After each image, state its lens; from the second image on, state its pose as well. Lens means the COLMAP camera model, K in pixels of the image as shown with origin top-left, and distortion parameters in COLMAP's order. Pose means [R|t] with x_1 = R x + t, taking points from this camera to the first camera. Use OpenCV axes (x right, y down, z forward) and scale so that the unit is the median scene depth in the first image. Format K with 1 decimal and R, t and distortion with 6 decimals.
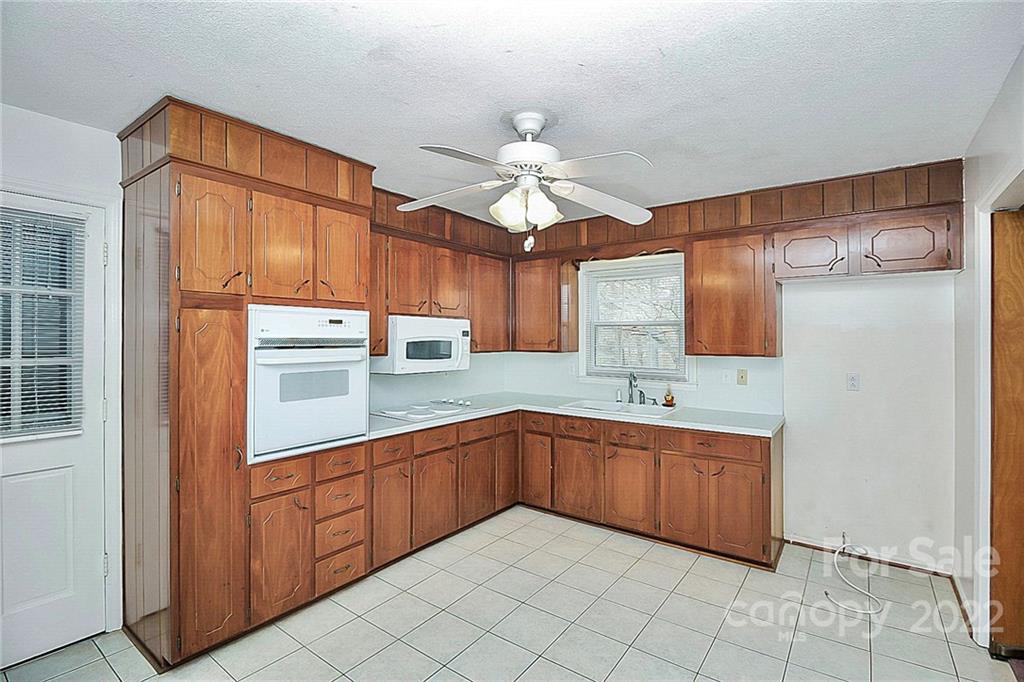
lens RADIAL K [[476.4, 0, 510.6], [0, 476.4, 331.3], [0, 0, 1]] dist [-0.012272, -0.001065]
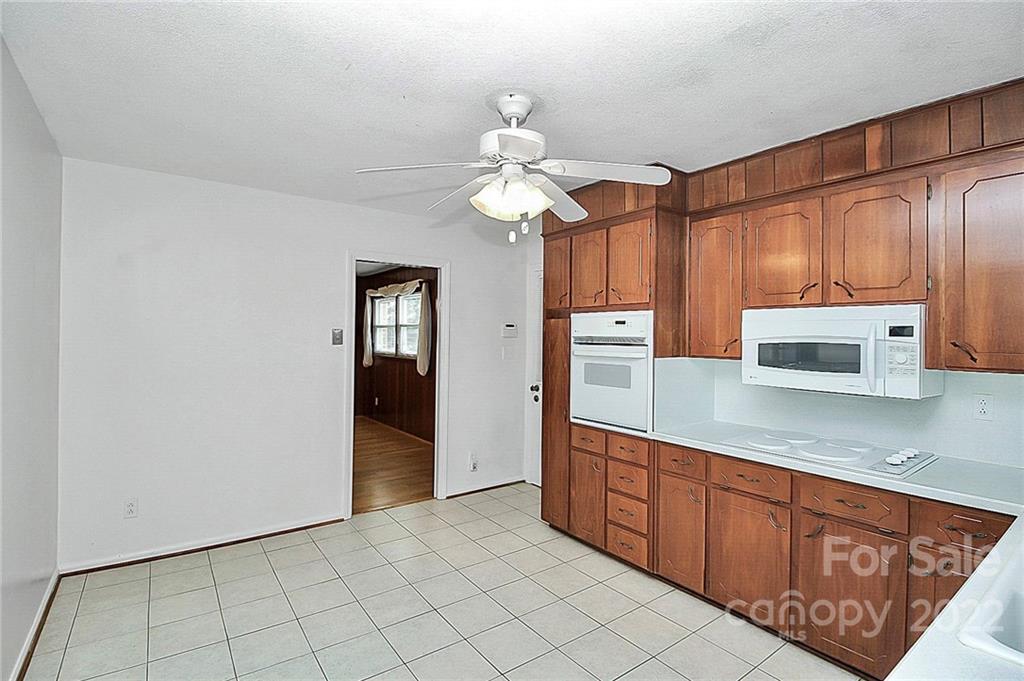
lens RADIAL K [[476.4, 0, 510.6], [0, 476.4, 330.8], [0, 0, 1]] dist [-0.012272, -0.001065]
pose [[-0.290106, -0.016756, -0.956848, 0.675346], [0.002554, 0.999830, -0.018283, 0.016648], [0.956991, -0.007748, -0.290014, 0.909709]]
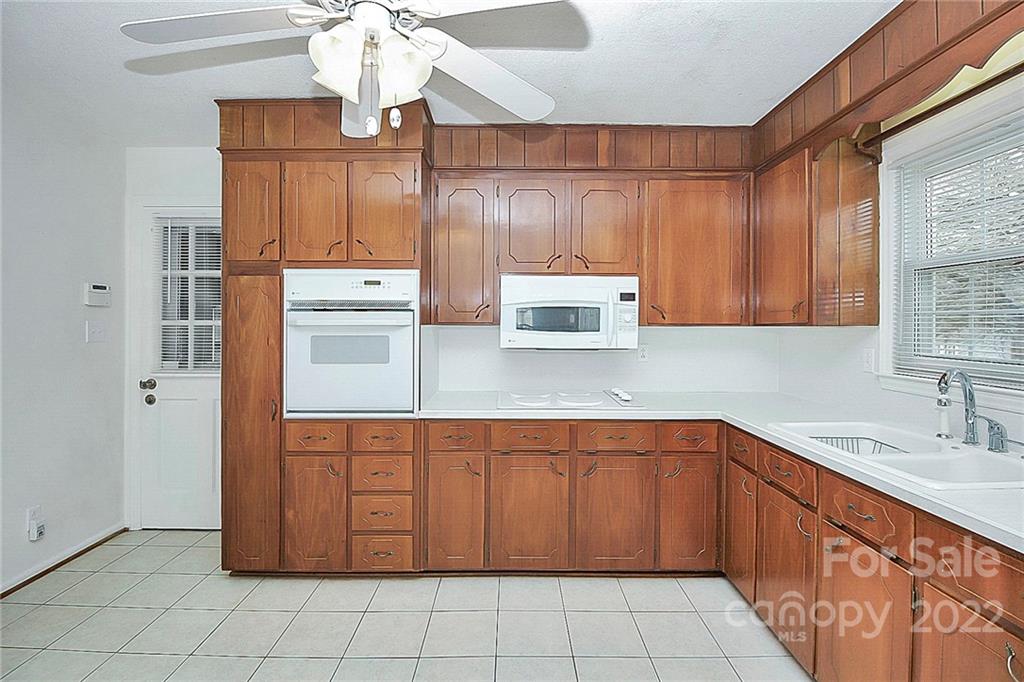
lens RADIAL K [[476.4, 0, 510.6], [0, 476.4, 331.3], [0, 0, 1]] dist [-0.012272, -0.001065]
pose [[0.596115, 0.007224, -0.802867, 0.446297], [0.011073, 0.999790, 0.017218, 0.051159], [0.802823, -0.019154, 0.595910, 0.561042]]
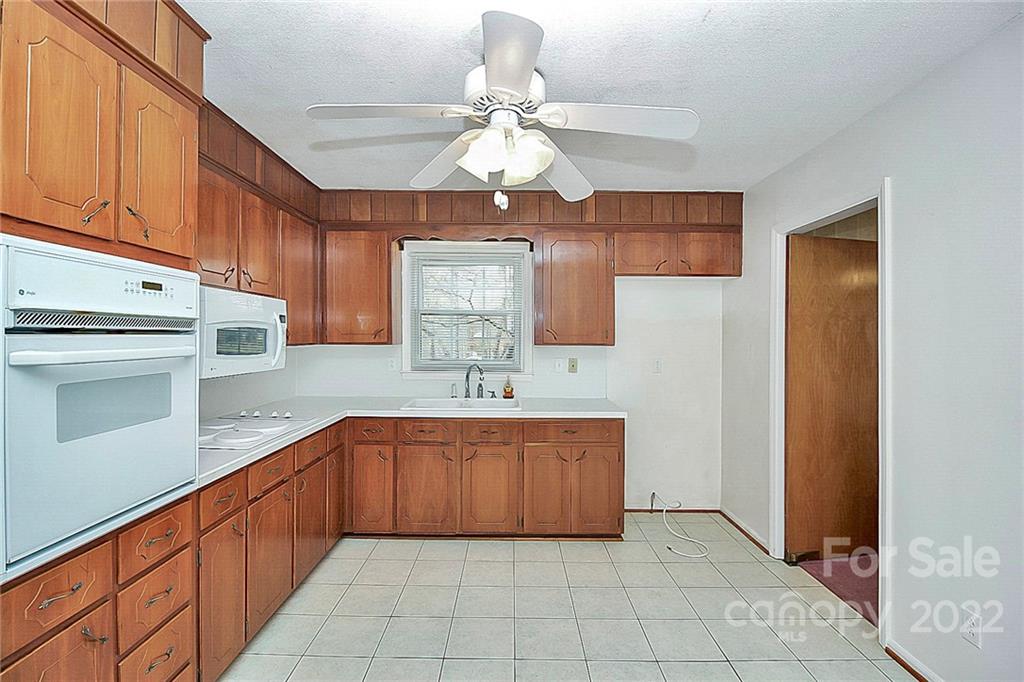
lens RADIAL K [[476.4, 0, 510.6], [0, 476.4, 331.3], [0, 0, 1]] dist [-0.012272, -0.001065]
pose [[0.805663, 0.007575, 0.592326, -0.301436], [-0.012320, 0.999916, 0.003969, 0.020934], [-0.592247, -0.010495, 0.805688, 0.262459]]
